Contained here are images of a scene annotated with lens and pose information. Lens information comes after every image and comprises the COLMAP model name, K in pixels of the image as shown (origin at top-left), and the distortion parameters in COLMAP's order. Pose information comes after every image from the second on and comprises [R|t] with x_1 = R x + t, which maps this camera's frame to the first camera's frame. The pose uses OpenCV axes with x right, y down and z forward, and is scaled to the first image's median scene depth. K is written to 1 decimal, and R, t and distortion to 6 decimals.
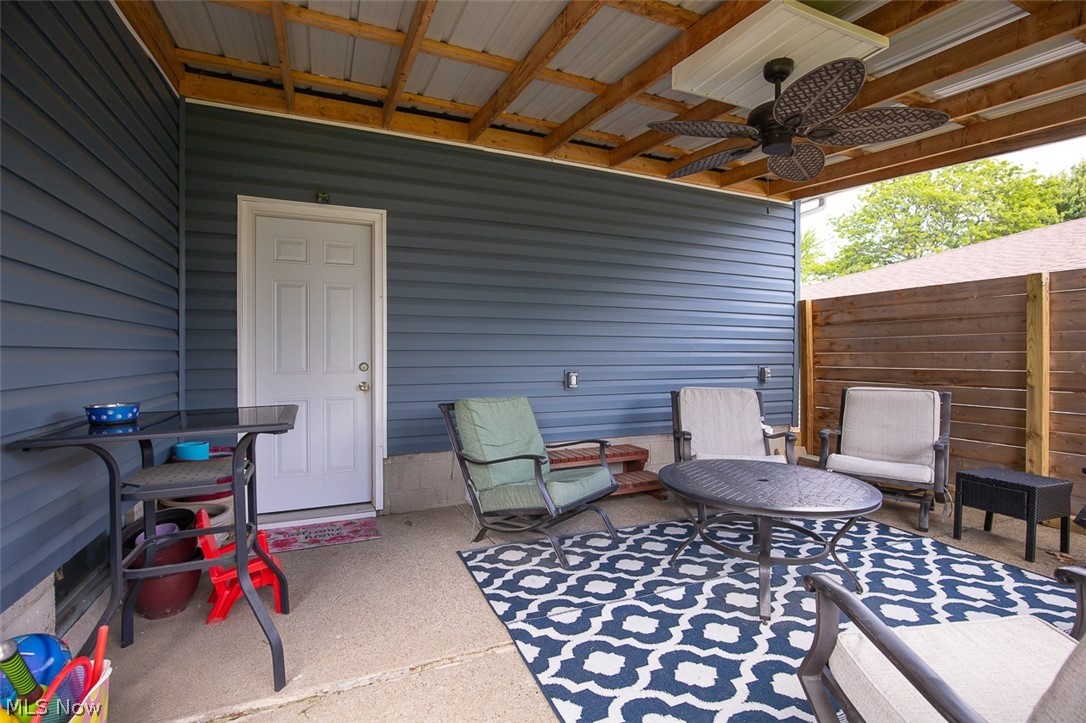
lens RADIAL K [[504.8, 0, 547.6], [0, 504.8, 358.6], [0, 0, 1]] dist [-0.012987, 0.000007]
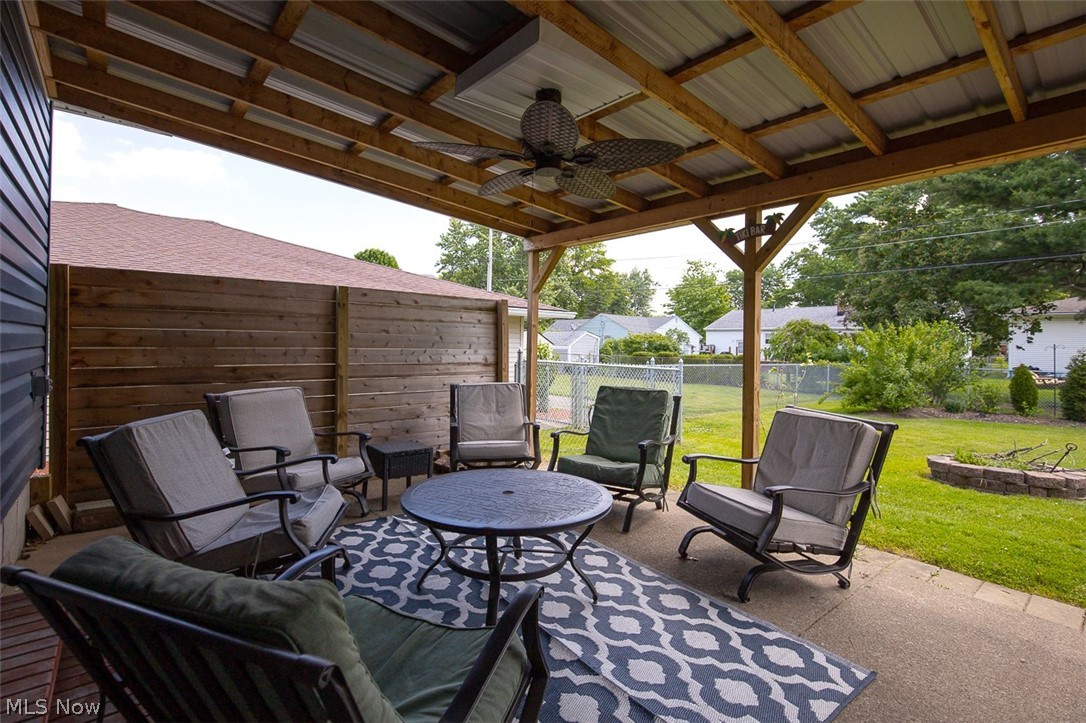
lens RADIAL K [[506.7, 0, 539.9], [0, 506.7, 343.9], [0, 0, 1]] dist [-0.016186, -0.000198]
pose [[-0.267673, -0.003890, 0.963502, -0.322926], [-0.009255, 0.999956, 0.001466, -0.027794], [-0.963465, -0.008524, -0.267698, 0.736897]]
